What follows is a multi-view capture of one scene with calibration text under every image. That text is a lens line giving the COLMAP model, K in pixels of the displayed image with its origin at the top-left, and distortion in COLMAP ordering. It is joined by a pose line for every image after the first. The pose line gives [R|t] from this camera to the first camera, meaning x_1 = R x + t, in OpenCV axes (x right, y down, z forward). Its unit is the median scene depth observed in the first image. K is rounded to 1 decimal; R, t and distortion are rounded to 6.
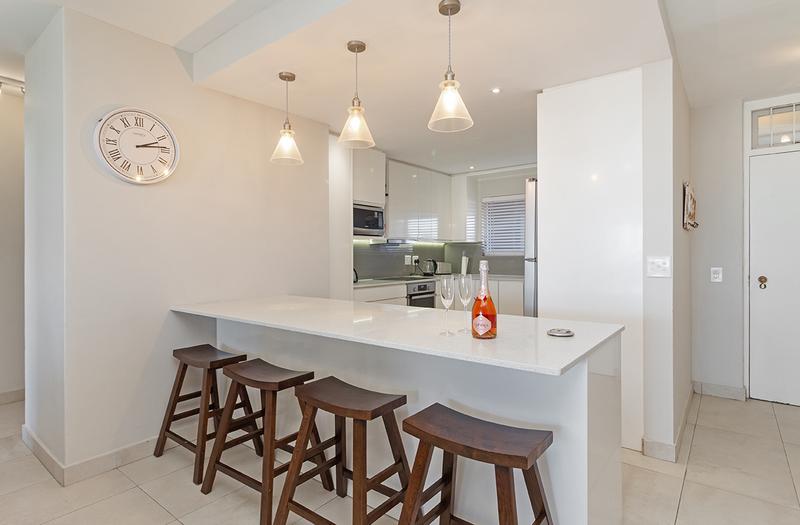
lens RADIAL K [[419.9, 0, 397.6], [0, 419.9, 255.8], [0, 0, 1]] dist [-0.000193, 0.000001]
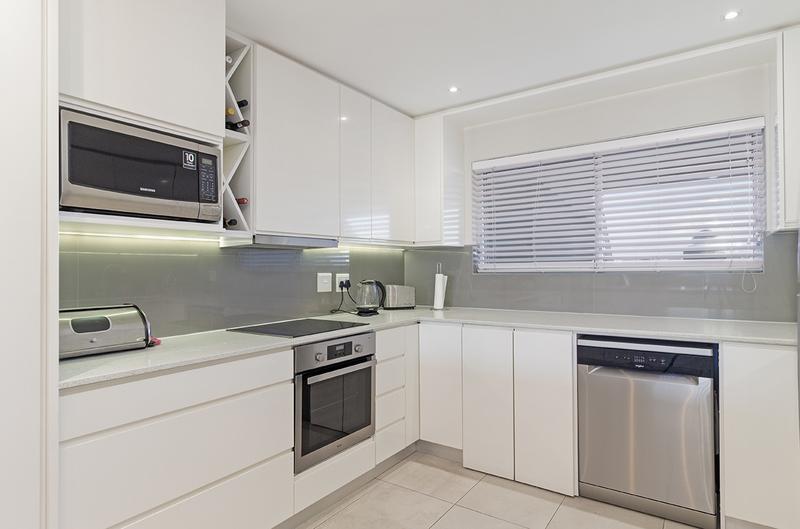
lens RADIAL K [[444.3, 0, 401.3], [0, 444.3, 267.5], [0, 0, 1]] dist [0.001869, 0.000121]
pose [[0.997835, -0.003538, 0.065678, 0.078375], [0.003851, 0.999982, -0.004631, -0.004263], [-0.065660, 0.004874, 0.997830, 0.472127]]
